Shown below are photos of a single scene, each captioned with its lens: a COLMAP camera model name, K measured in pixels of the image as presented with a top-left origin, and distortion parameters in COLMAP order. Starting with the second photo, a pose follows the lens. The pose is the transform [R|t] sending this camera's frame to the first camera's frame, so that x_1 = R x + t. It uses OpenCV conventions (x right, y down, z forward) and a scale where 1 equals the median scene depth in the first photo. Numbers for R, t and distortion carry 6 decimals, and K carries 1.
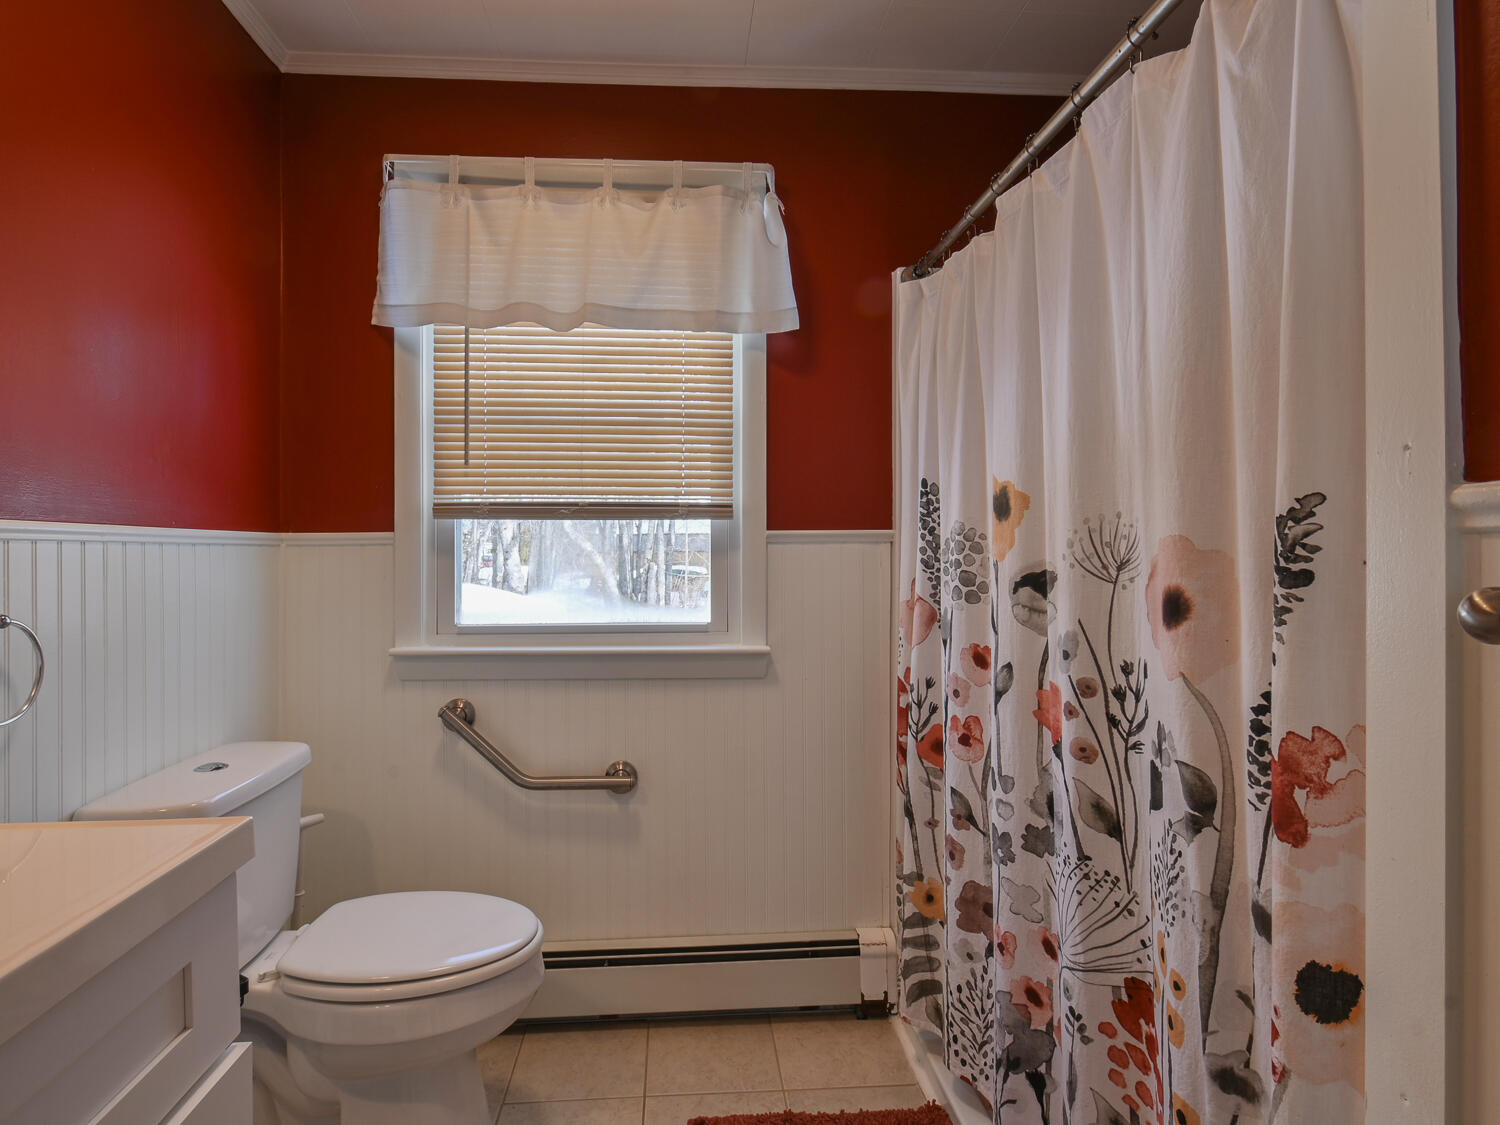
lens RADIAL K [[805.9, 0, 758.1], [0, 805.9, 560.1], [0, 0, 1]] dist [0.007410, -0.006018]
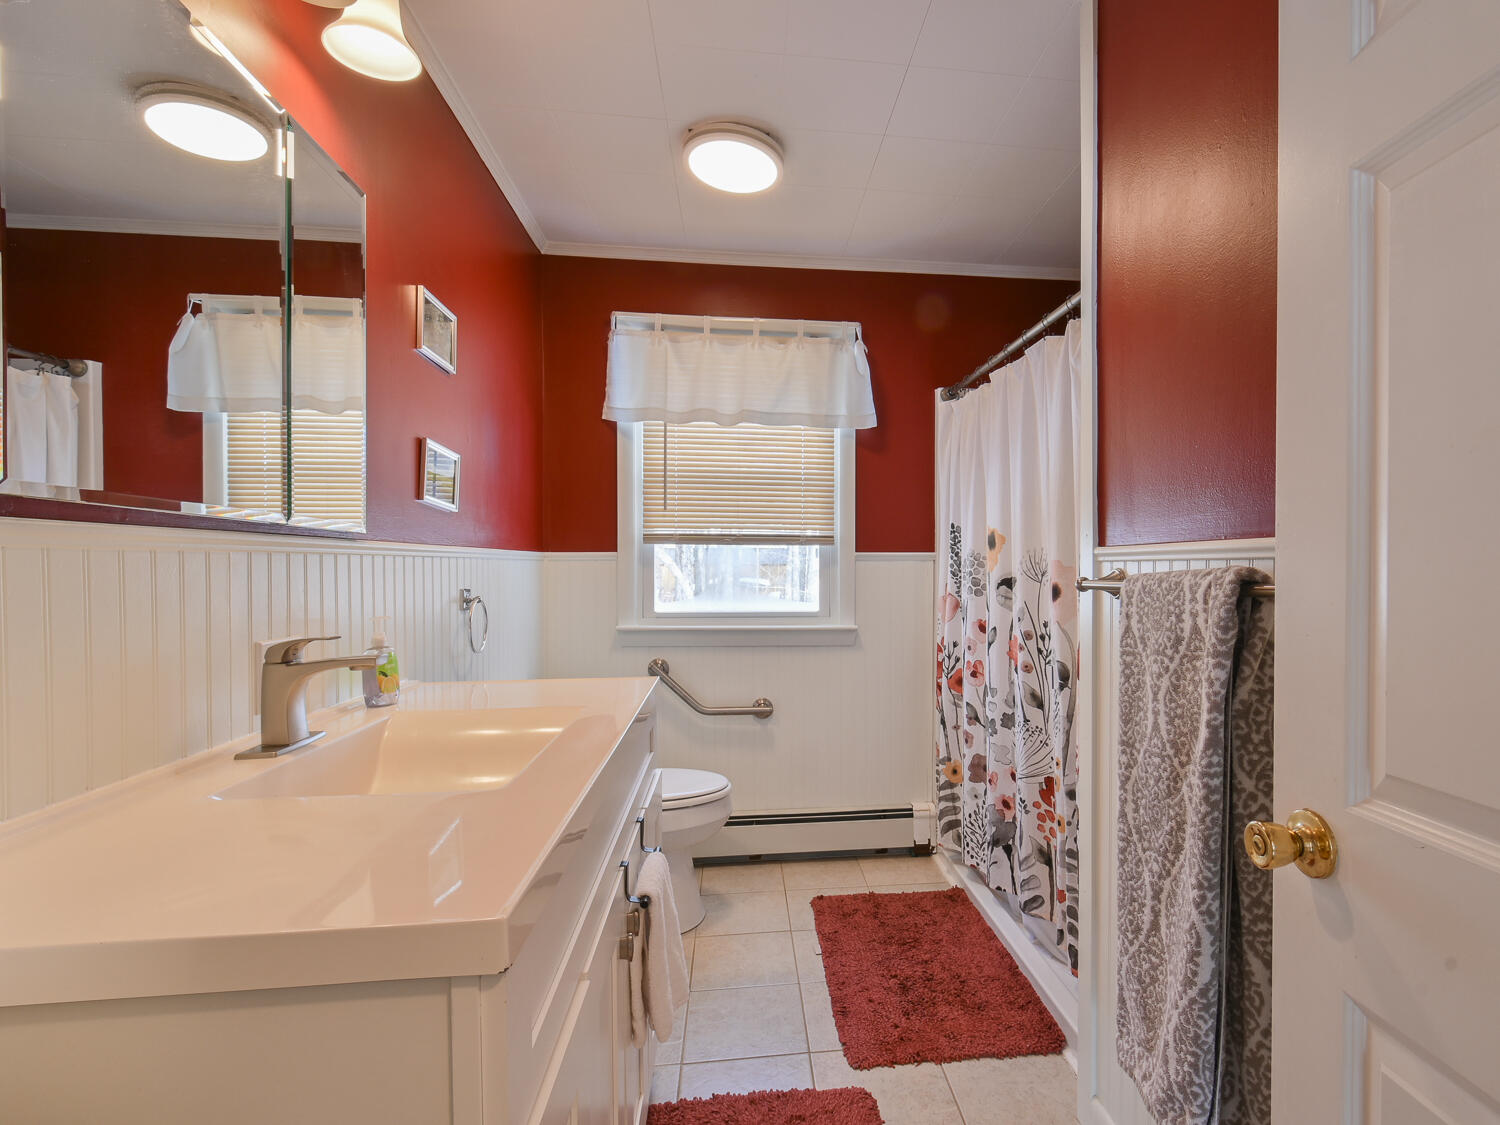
lens RADIAL K [[766.9, 0, 822.3], [0, 766.9, 577.4], [0, 0, 1]] dist [0.001301, -0.002905]
pose [[0.999958, 0.004180, 0.008120, -0.068838], [-0.004231, 0.999971, 0.006328, 0.003447], [-0.008093, -0.006363, 0.999947, -0.521911]]
